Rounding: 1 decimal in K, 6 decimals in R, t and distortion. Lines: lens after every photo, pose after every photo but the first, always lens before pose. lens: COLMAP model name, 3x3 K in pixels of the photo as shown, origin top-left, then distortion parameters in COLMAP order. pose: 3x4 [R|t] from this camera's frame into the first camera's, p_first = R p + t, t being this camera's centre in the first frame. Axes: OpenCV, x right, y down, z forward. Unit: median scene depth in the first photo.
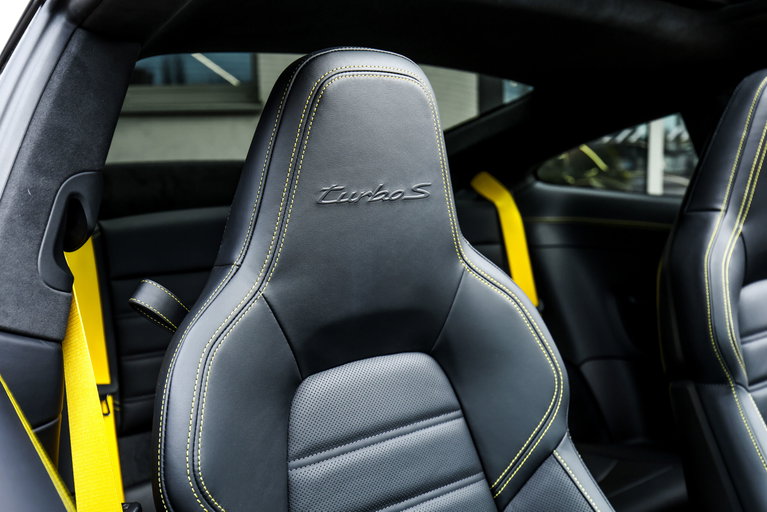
lens RADIAL K [[740.4, 0, 378.8], [0, 740.4, 254.2], [0, 0, 1]] dist [0.030108, 0.000000]
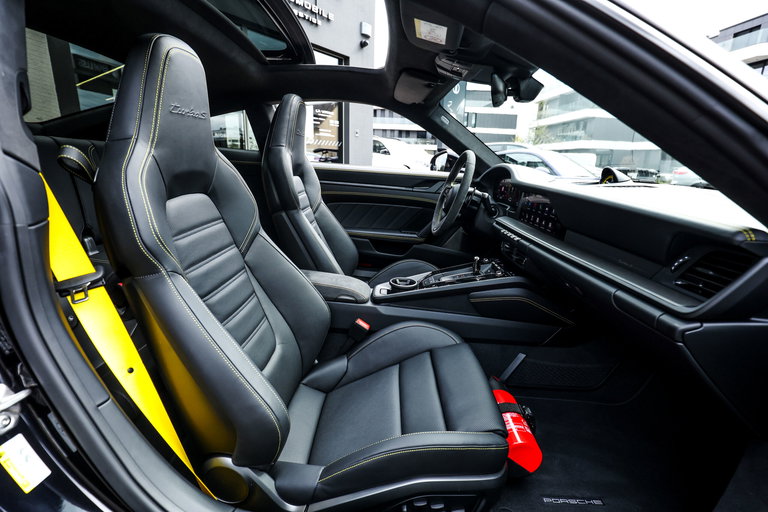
lens RADIAL K [[355.3, 0, 379.5], [0, 355.3, 257.3], [0, 0, 1]] dist [-0.021844, 0.001346]
pose [[0.611183, -0.172348, 0.772497, -0.502986], [0.064695, 0.983617, 0.168265, 0.185678], [-0.788841, -0.052864, 0.612320, -0.080167]]
